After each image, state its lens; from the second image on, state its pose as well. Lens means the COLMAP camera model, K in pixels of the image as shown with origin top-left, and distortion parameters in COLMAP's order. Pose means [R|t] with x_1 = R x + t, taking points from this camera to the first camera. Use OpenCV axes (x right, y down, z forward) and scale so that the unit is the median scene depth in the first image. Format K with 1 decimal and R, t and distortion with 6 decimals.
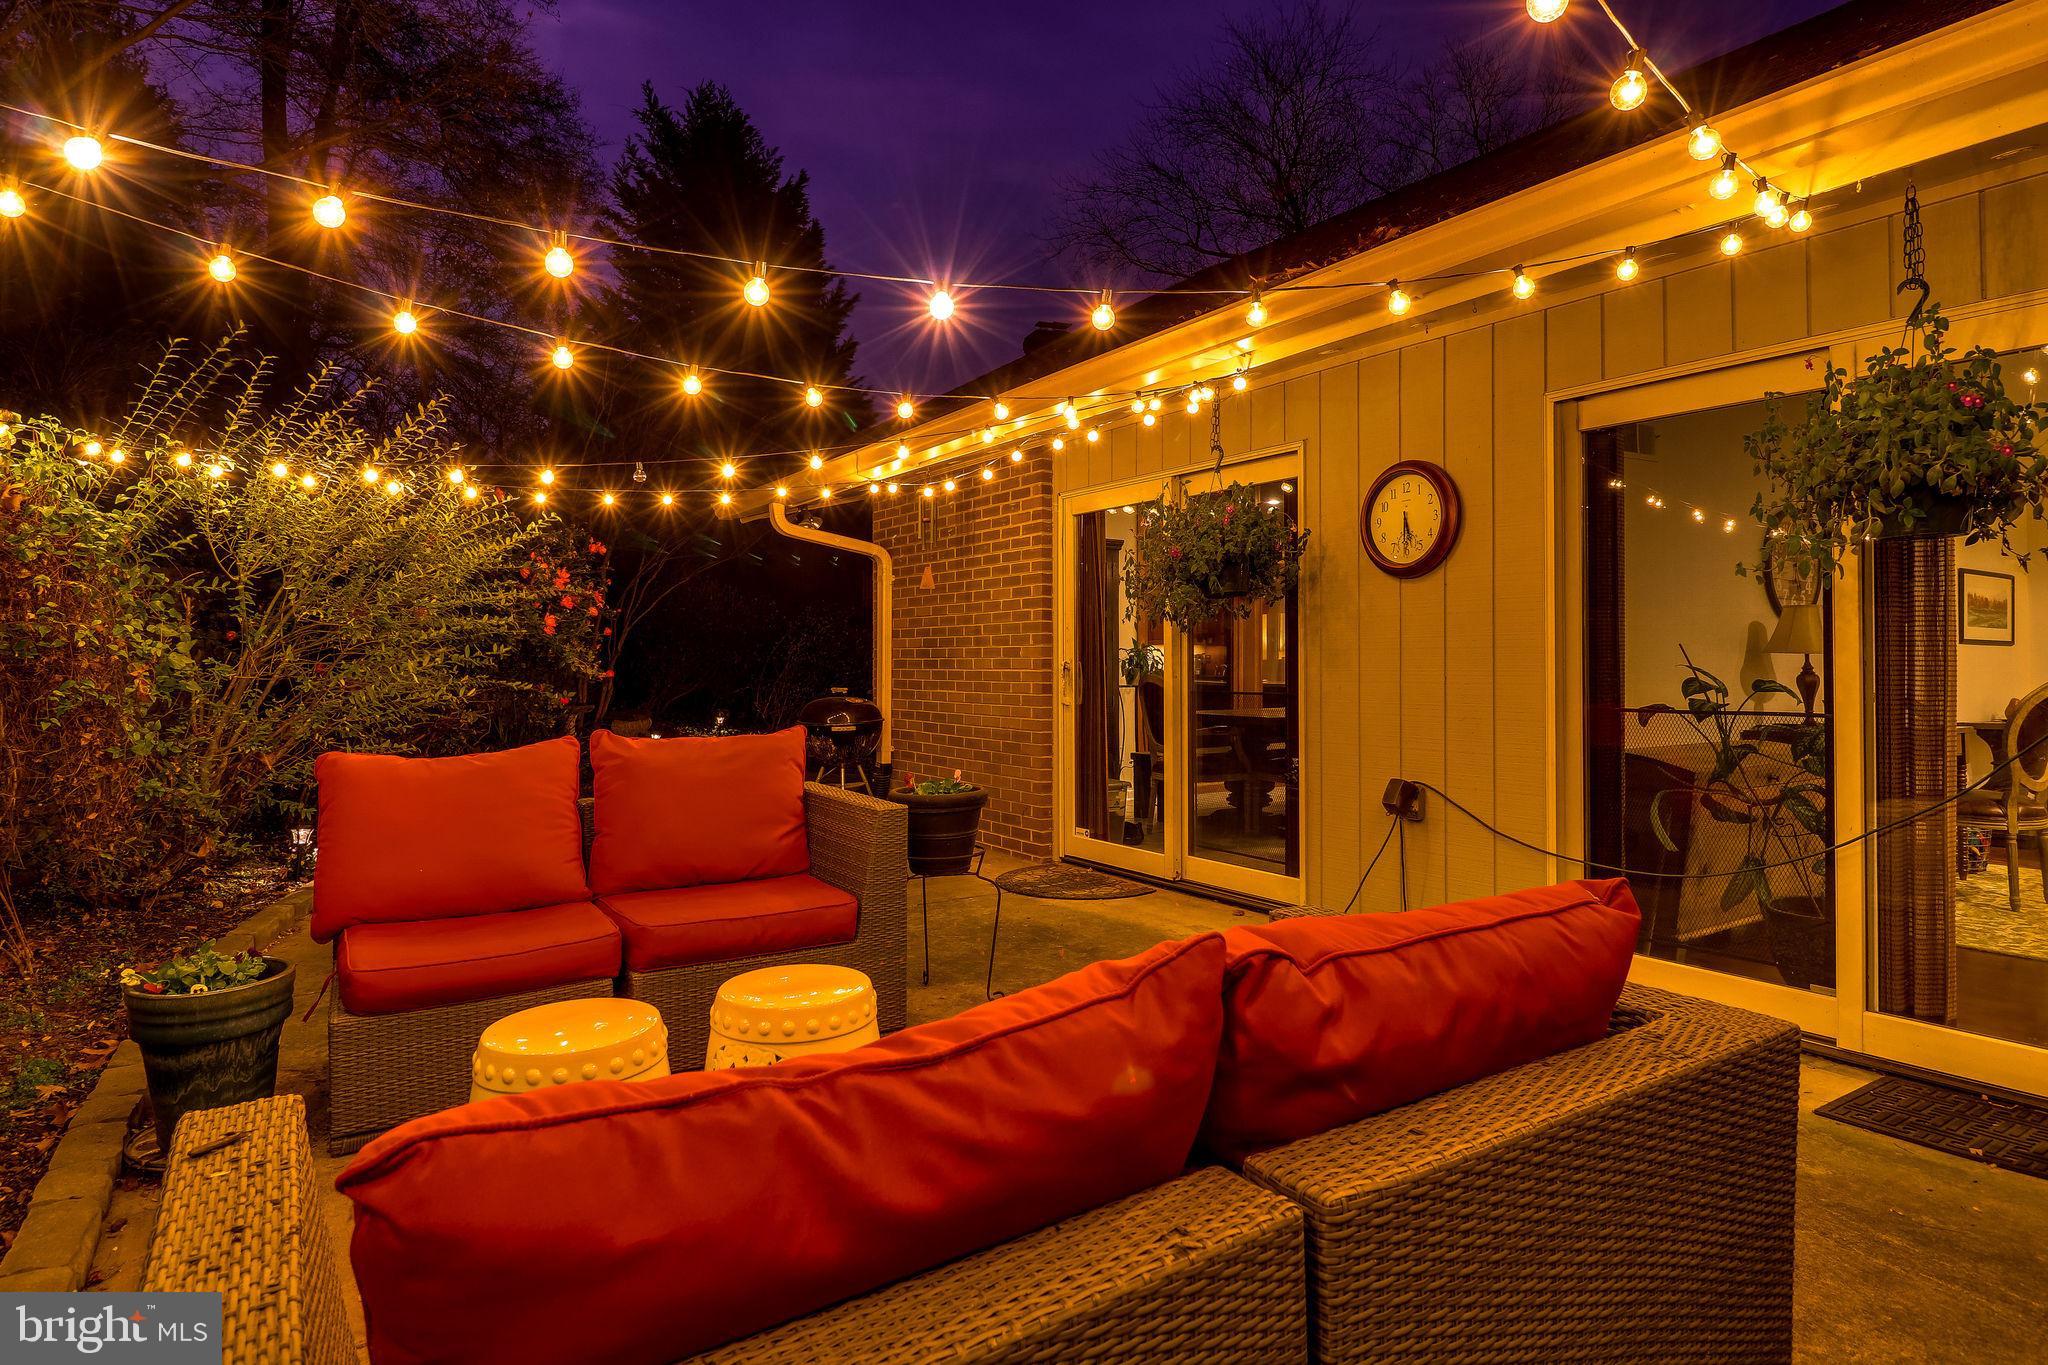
lens RADIAL K [[1131.2, 0, 1023.9], [0, 1131.2, 649.7], [0, 0, 1]] dist [-0.001017, -0.000166]
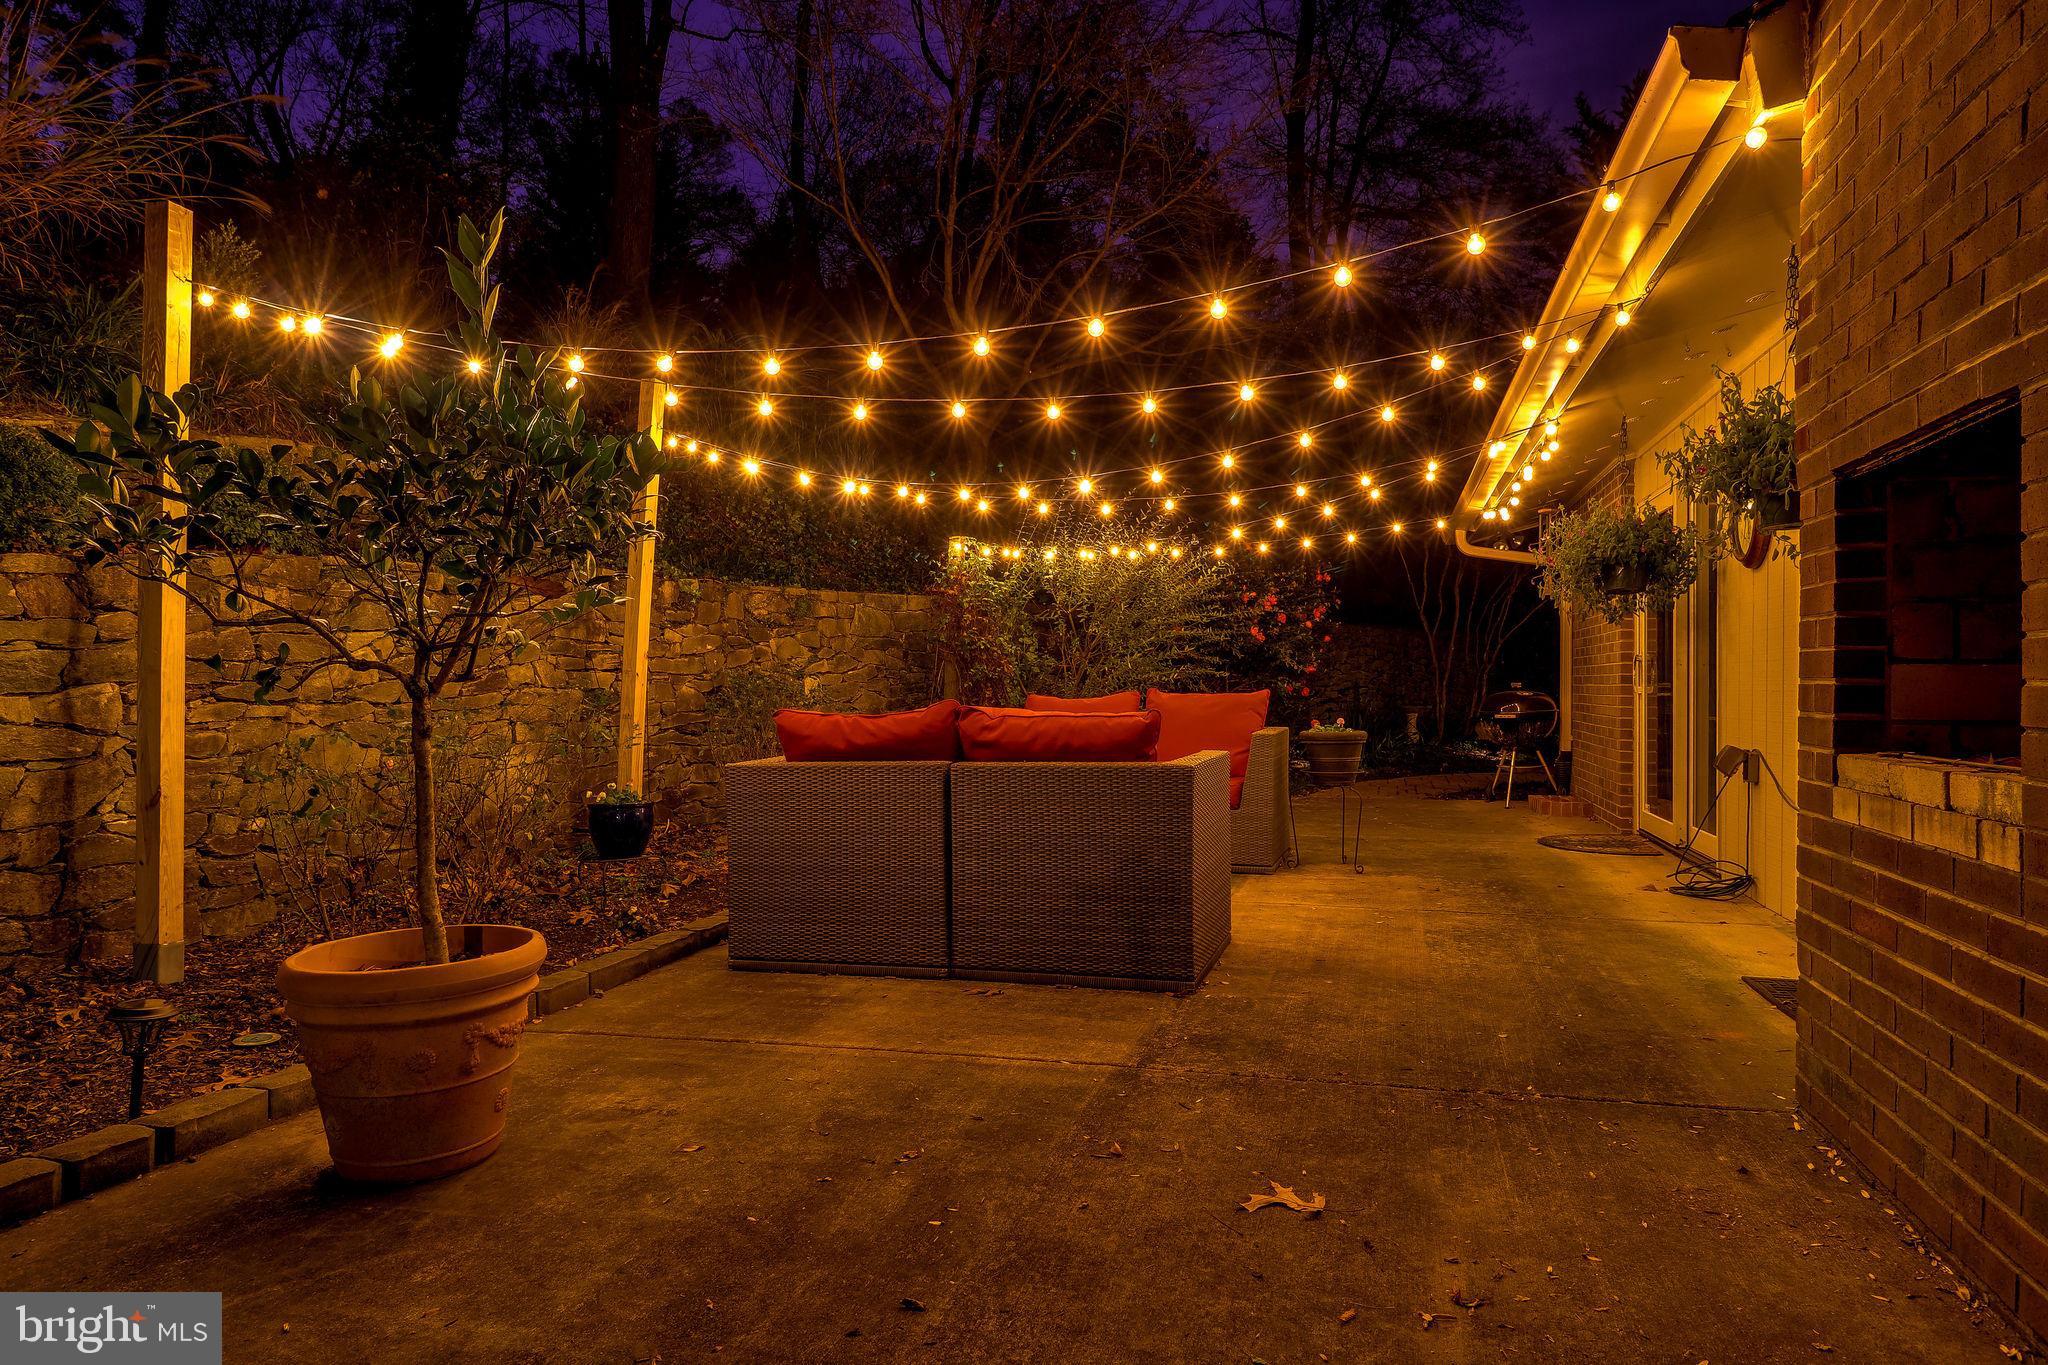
lens RADIAL K [[1196.5, 0, 1024.0], [0, 1196.5, 682.5], [0, 0, 1]] dist [0.001075, 0.000120]
pose [[0.646653, 0.001952, -0.762782, 0.748654], [0.004679, 0.999968, 0.006525, 0.038220], [0.762770, -0.007789, 0.646623, -0.305538]]
